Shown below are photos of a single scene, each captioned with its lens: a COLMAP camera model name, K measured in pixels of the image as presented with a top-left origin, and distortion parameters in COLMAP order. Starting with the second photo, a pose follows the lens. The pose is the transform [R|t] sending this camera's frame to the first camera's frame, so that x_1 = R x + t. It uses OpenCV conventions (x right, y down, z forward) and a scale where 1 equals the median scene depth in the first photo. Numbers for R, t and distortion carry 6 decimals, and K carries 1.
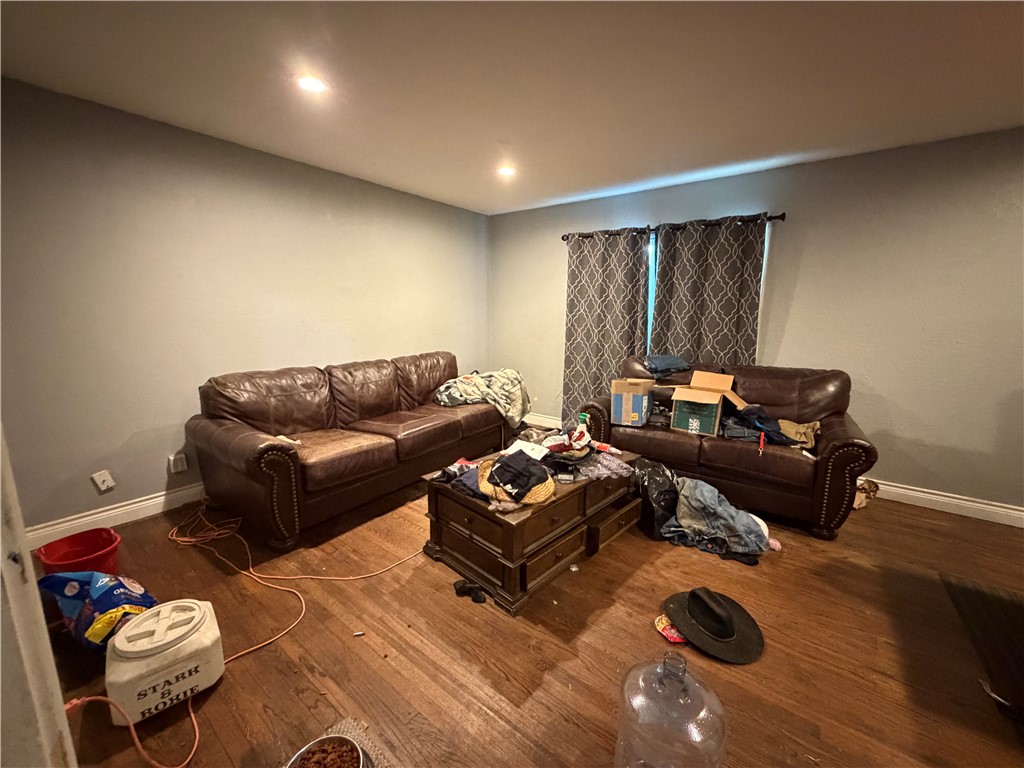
lens RADIAL K [[409.8, 0, 512.0], [0, 409.8, 384.0], [0, 0, 1]] dist [0.001712, 0.000397]
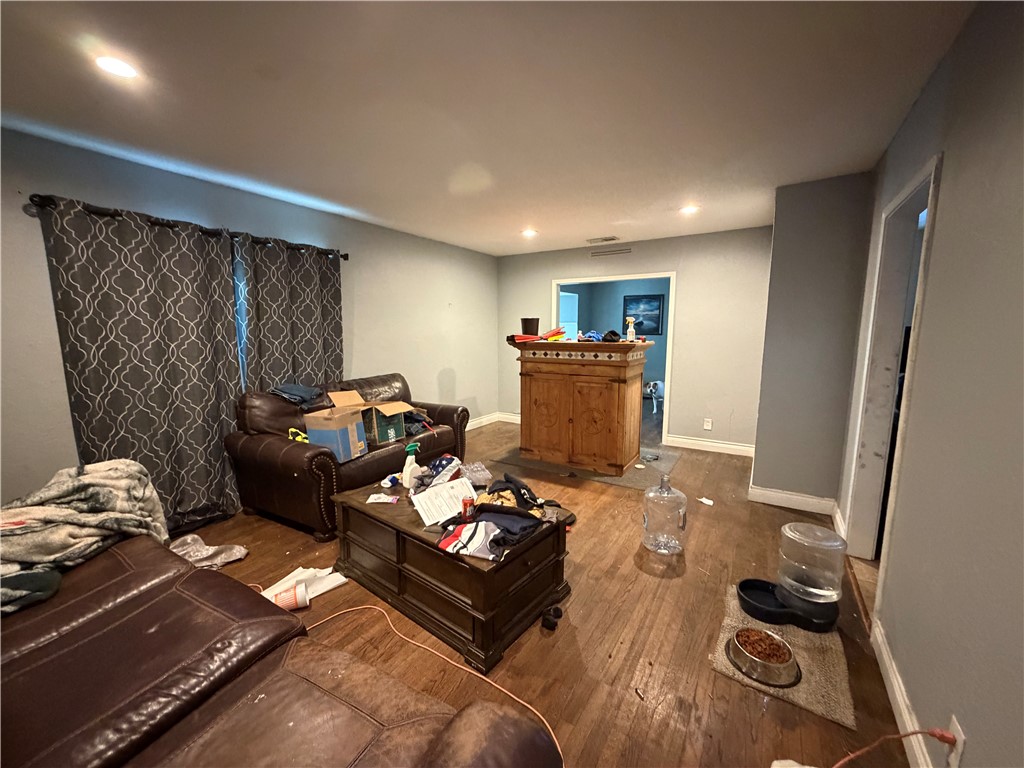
lens RADIAL K [[409.8, 0, 512.0], [0, 409.8, 384.0], [0, 0, 1]] dist [0.001712, 0.000397]
pose [[-0.088303, -0.141073, 0.986053, -0.630887], [0.181378, 0.971094, 0.155175, -0.139061], [-0.979441, 0.192550, -0.060163, 0.659554]]
